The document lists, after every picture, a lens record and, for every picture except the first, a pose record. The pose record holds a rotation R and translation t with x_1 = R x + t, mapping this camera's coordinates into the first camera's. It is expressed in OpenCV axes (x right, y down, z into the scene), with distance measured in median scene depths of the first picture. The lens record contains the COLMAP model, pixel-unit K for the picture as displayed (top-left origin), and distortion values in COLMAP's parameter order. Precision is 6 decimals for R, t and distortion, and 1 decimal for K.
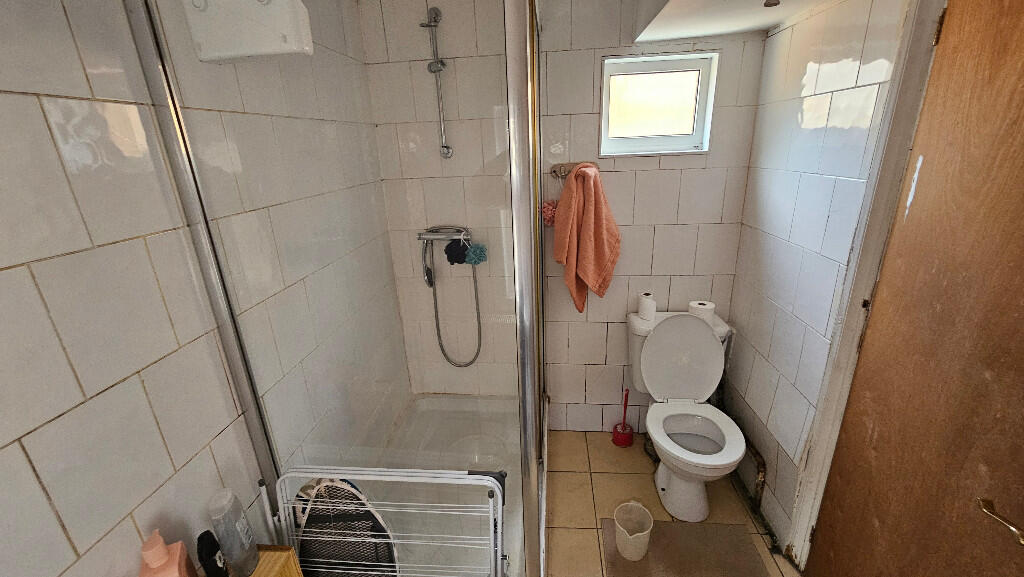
lens RADIAL K [[424.4, 0, 512.0], [0, 424.4, 288.5], [0, 0, 1]] dist [-0.002708, -0.000157]
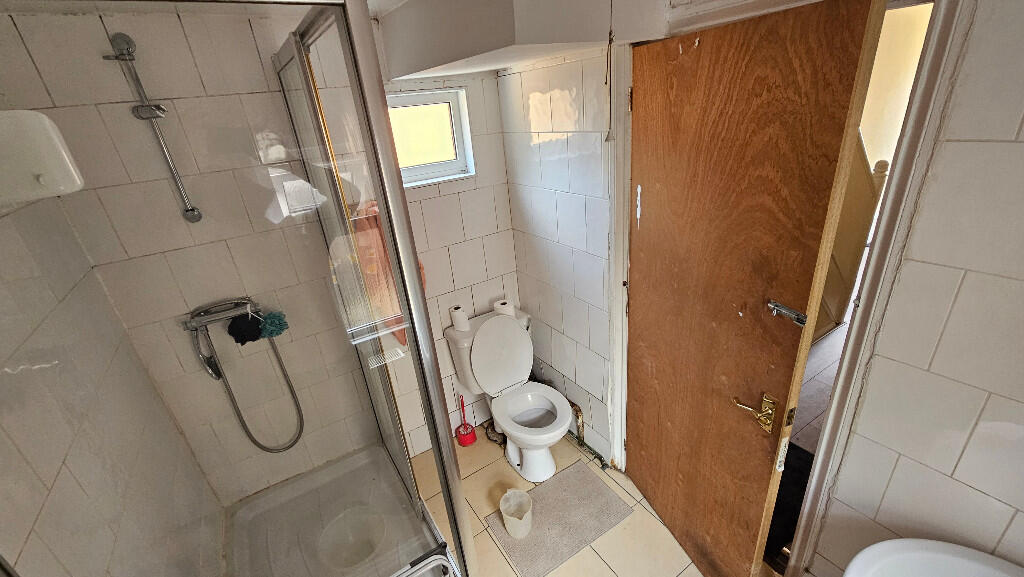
lens RADIAL K [[424.4, 0, 512.0], [0, 424.4, 288.5], [0, 0, 1]] dist [-0.002708, -0.000157]
pose [[0.792292, -0.277882, 0.543189, -0.164687], [0.254976, 0.959597, 0.119000, -0.143443], [-0.554310, 0.044217, 0.831135, 0.015596]]
